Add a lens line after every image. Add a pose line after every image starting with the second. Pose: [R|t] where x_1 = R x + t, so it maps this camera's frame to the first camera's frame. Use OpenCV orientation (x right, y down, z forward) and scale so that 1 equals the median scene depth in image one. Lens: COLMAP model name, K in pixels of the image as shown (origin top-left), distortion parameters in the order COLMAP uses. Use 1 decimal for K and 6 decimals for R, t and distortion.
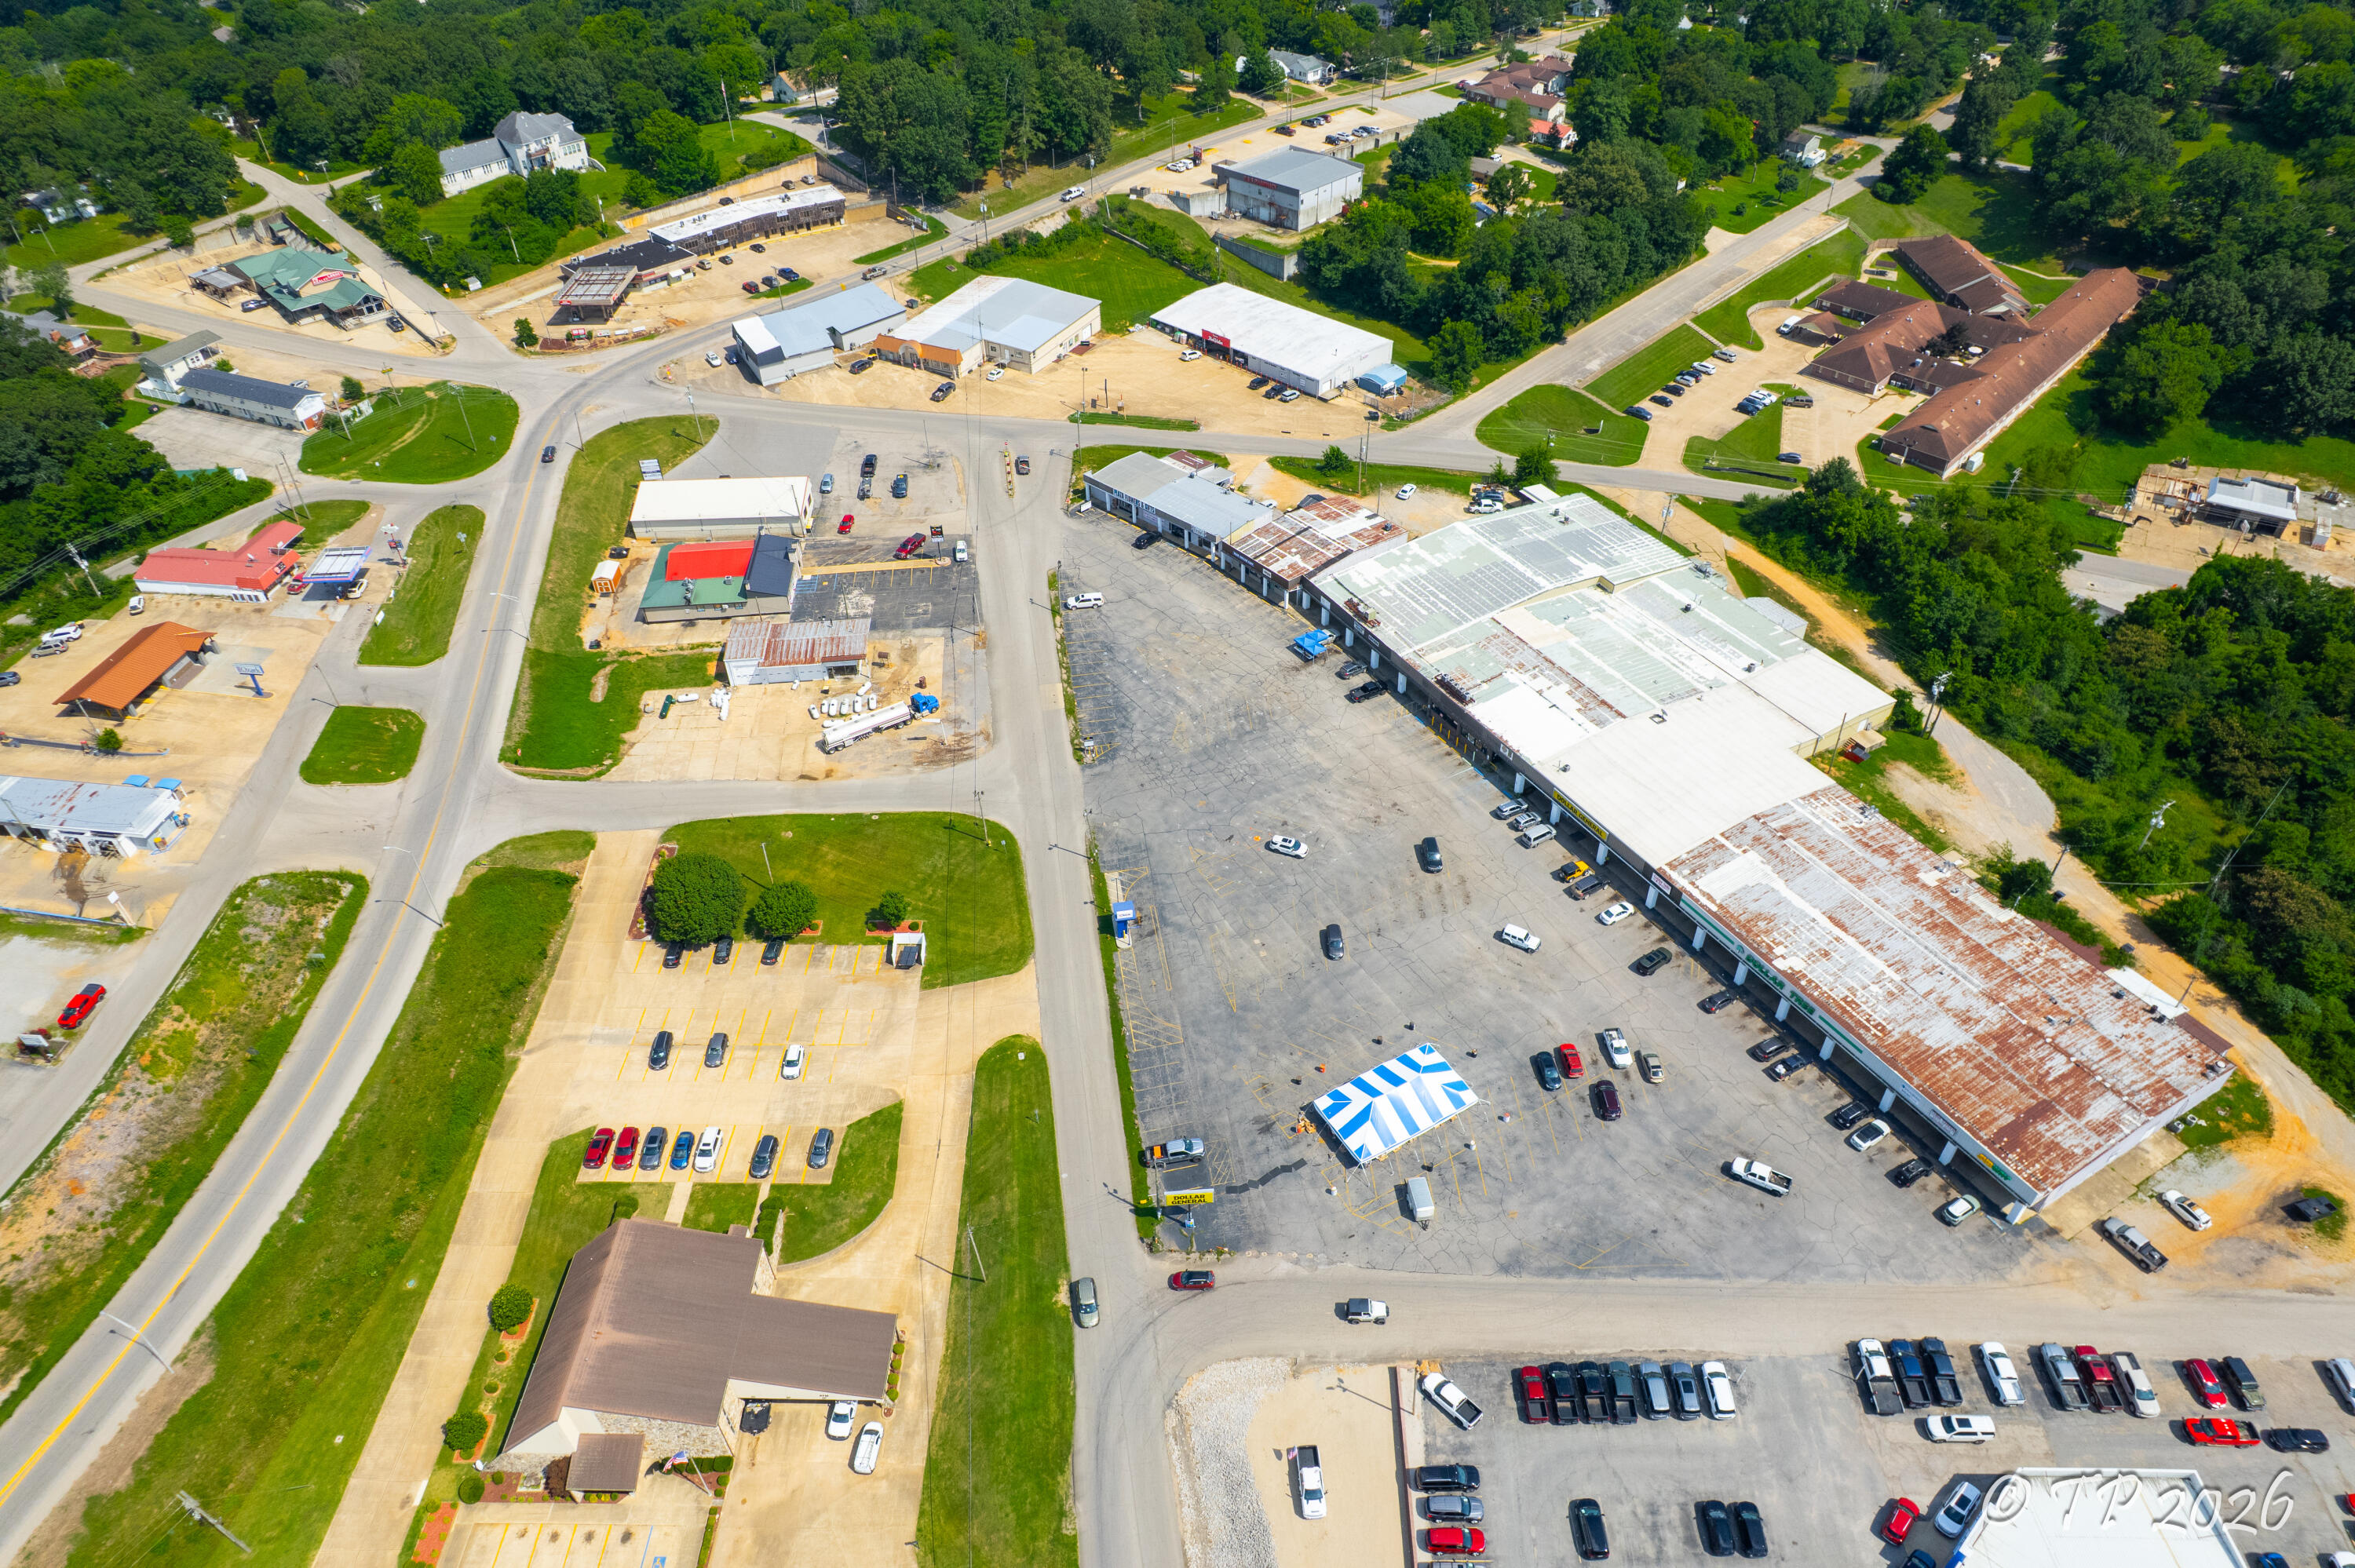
lens RADIAL K [[1518.6, 0, 1177.5], [0, 1518.6, 784.0], [0, 0, 1]] dist [-0.057578, 0.046381]
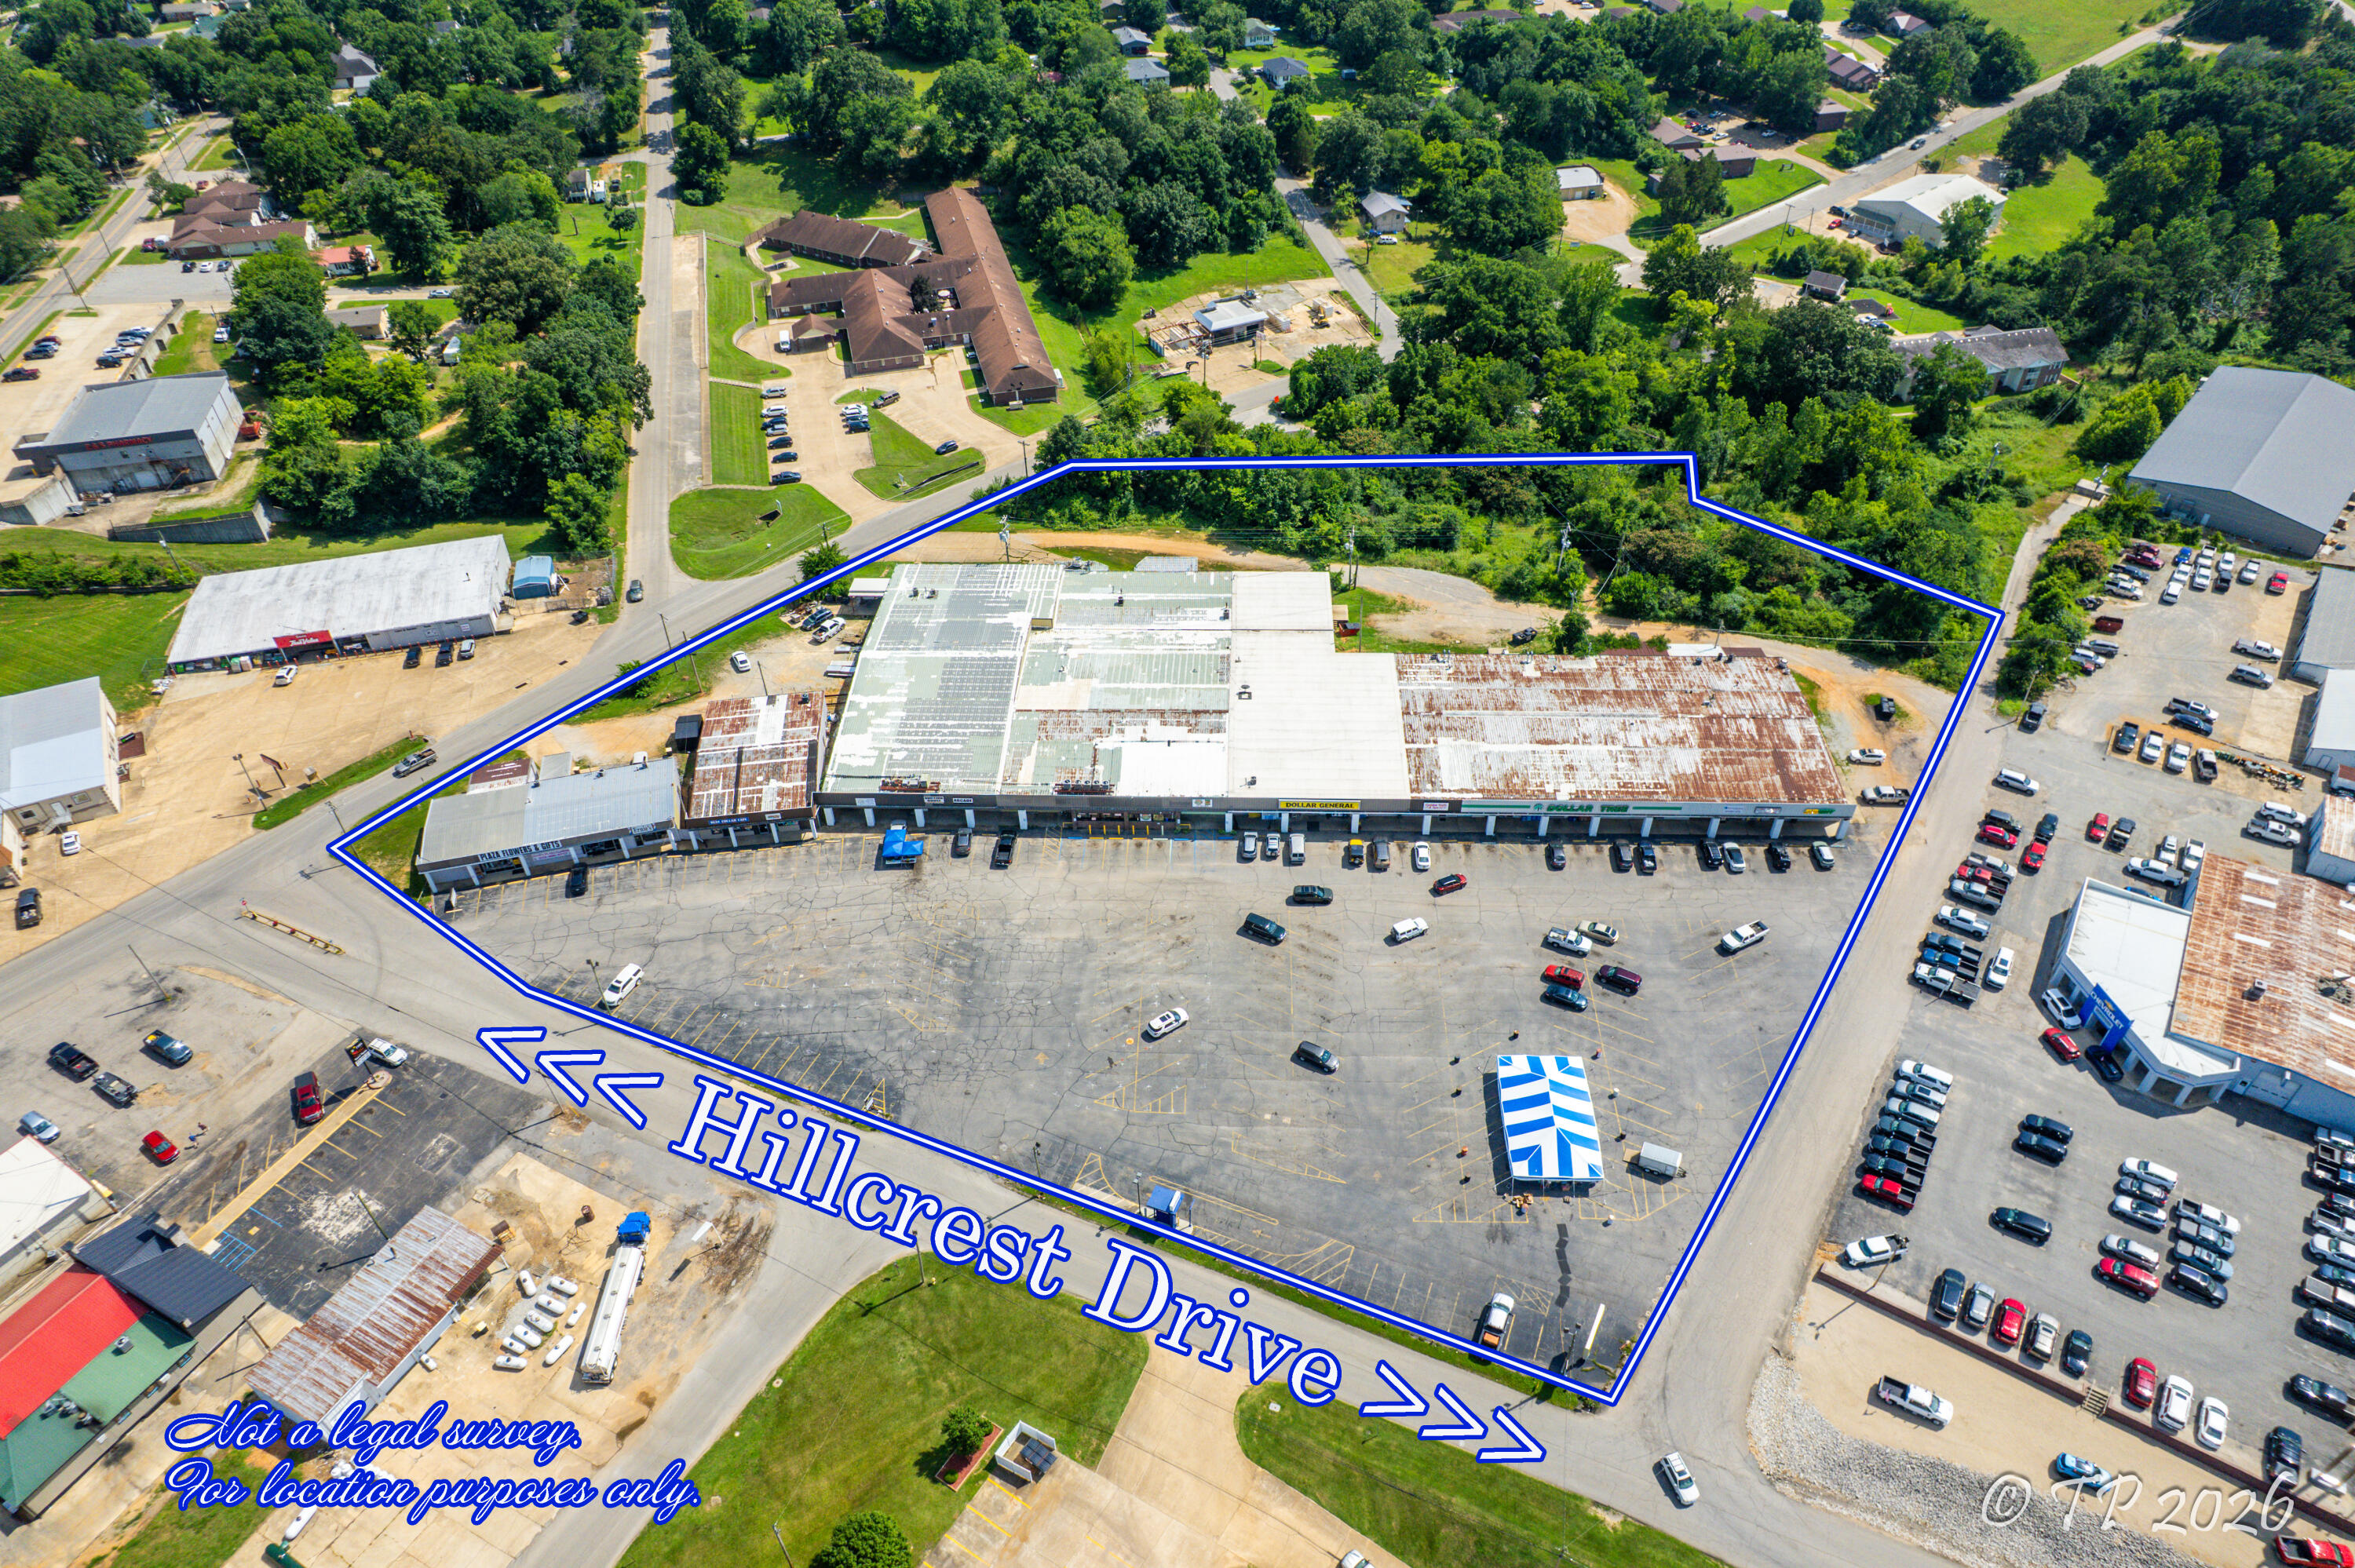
lens RADIAL K [[1518.6, 0, 1177.5], [0, 1518.6, 784.0], [0, 0, 1]] dist [-0.057578, 0.046381]
pose [[0.525889, -0.548218, 0.650306, -0.390913], [0.551753, 0.801753, 0.229699, -0.249975], [-0.647310, 0.238012, 0.724114, 0.307926]]
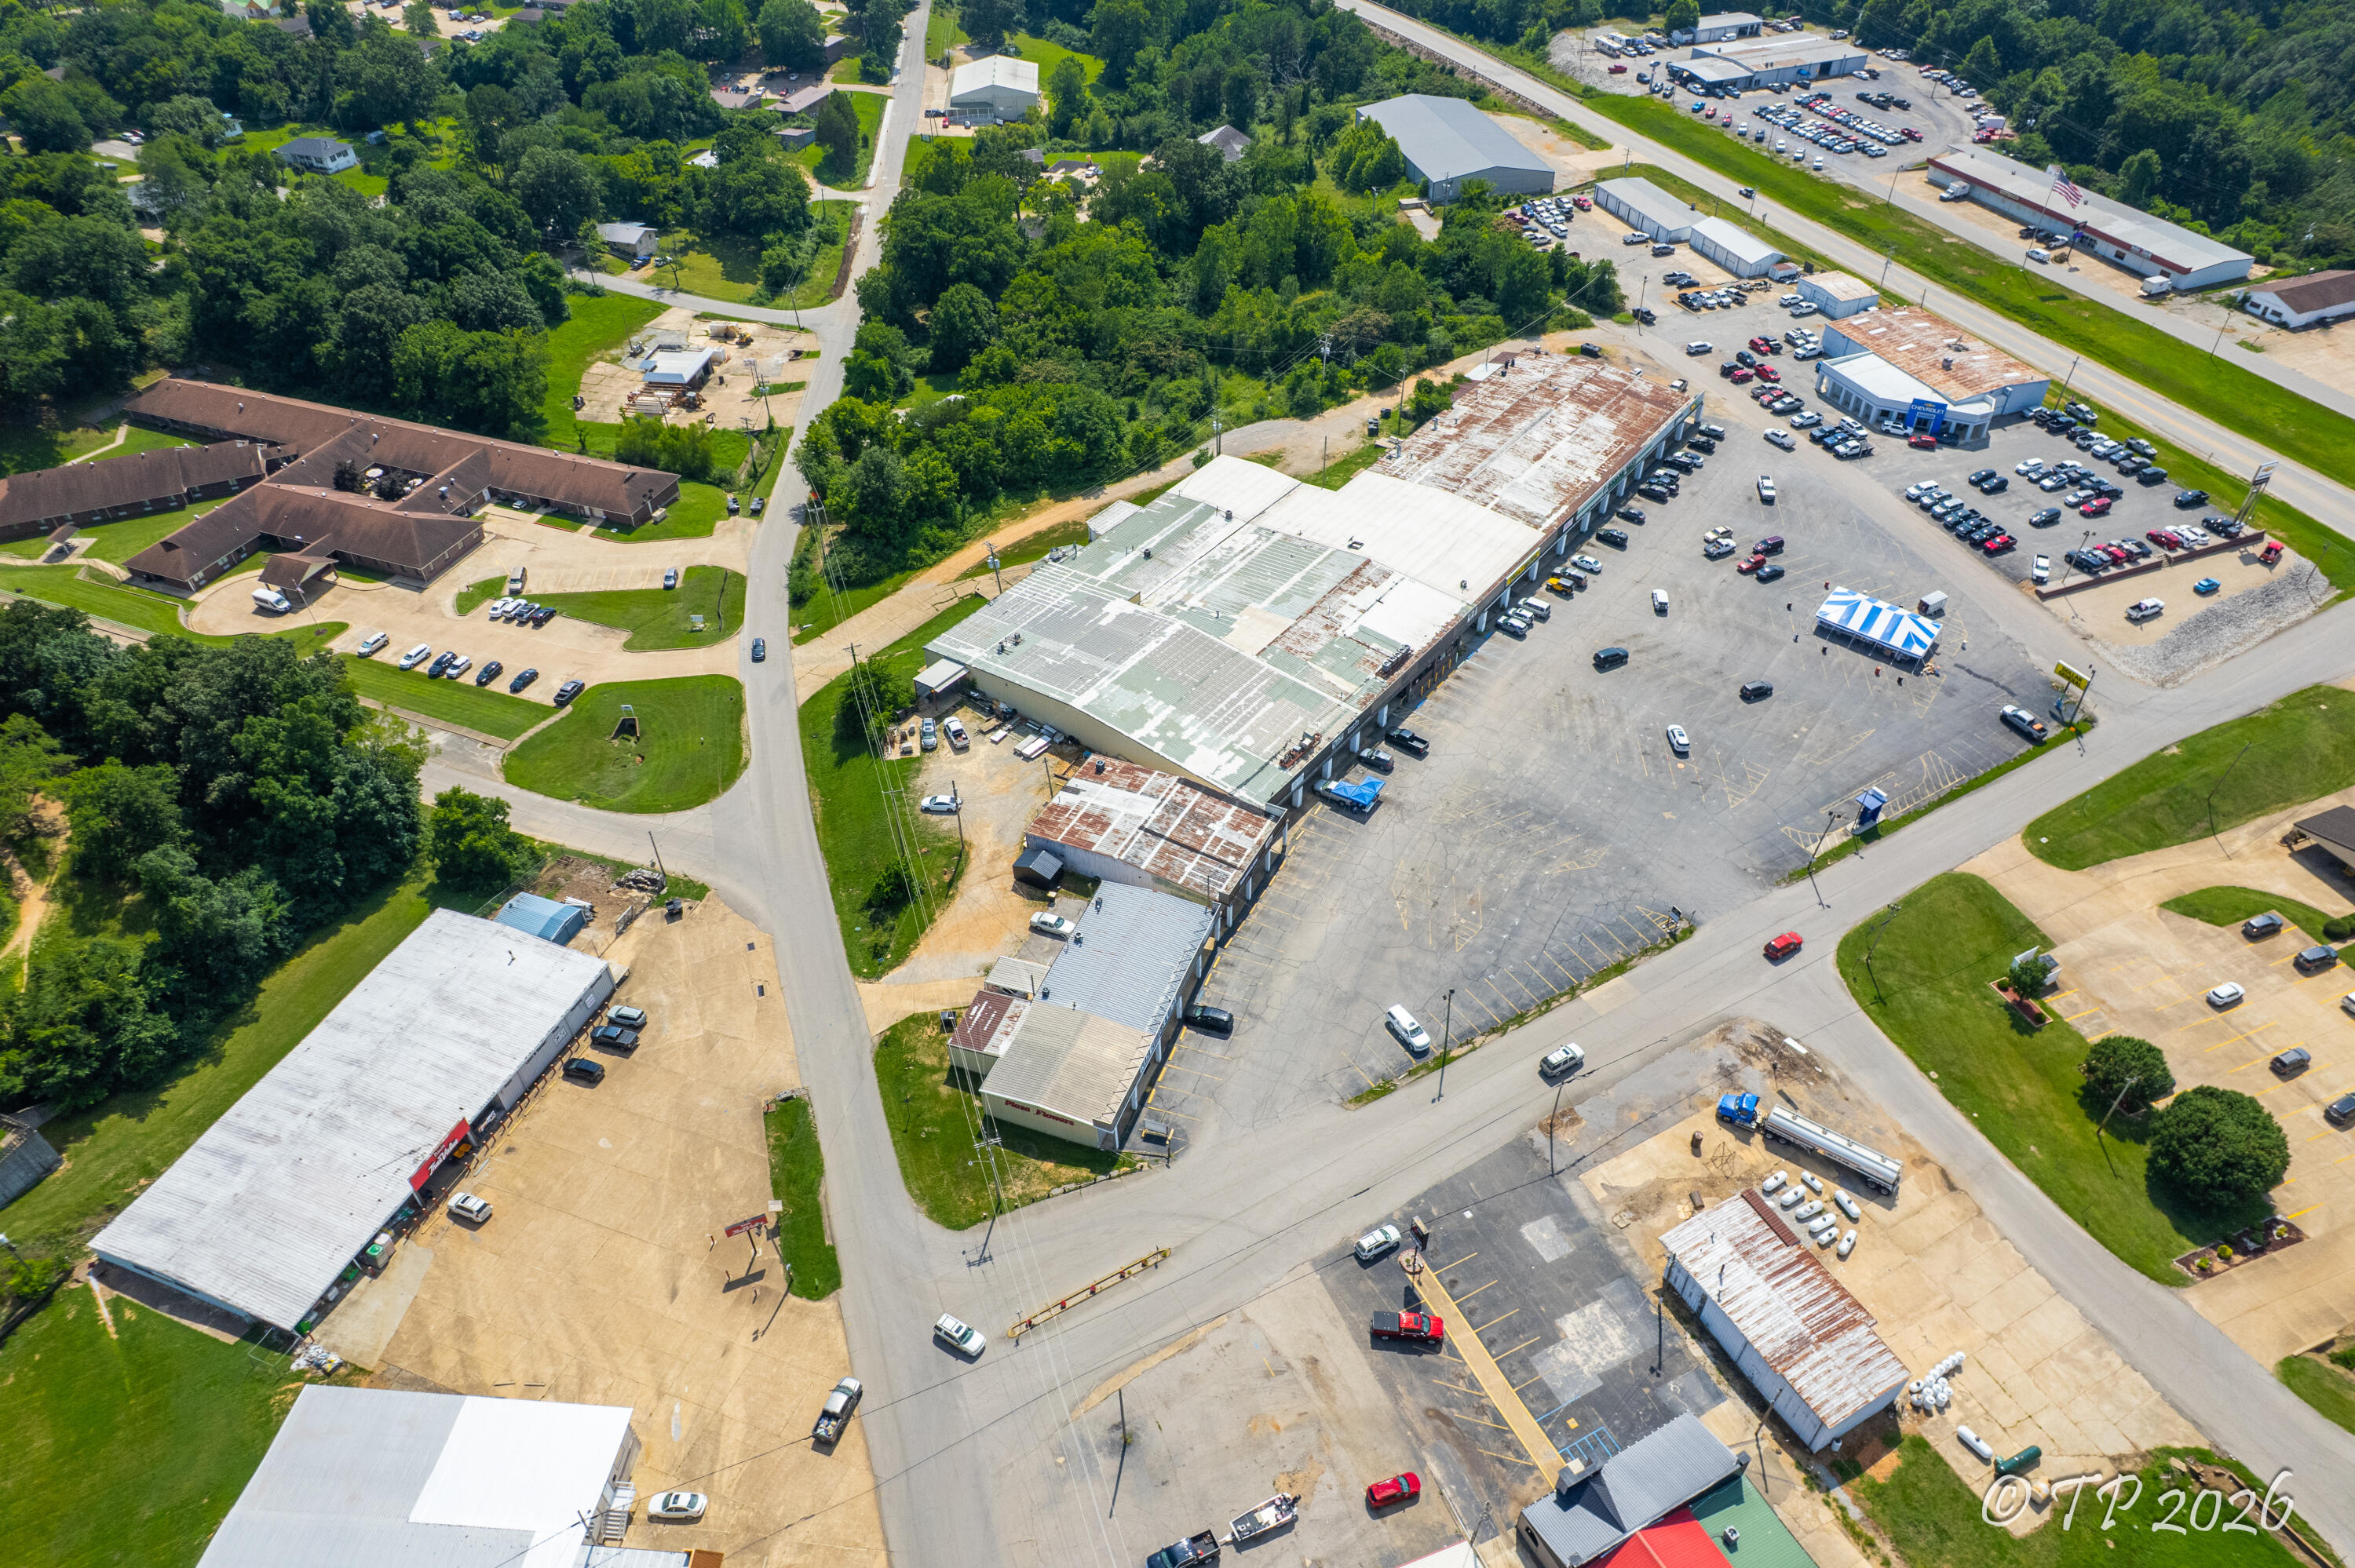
lens RADIAL K [[1518.6, 0, 1177.5], [0, 1518.6, 784.0], [0, 0, 1]] dist [-0.057578, 0.046381]
pose [[-0.394559, -0.585151, 0.708464, -0.490182], [0.603706, 0.416175, 0.679954, -0.775200], [-0.692721, 0.695986, 0.189054, 0.993218]]
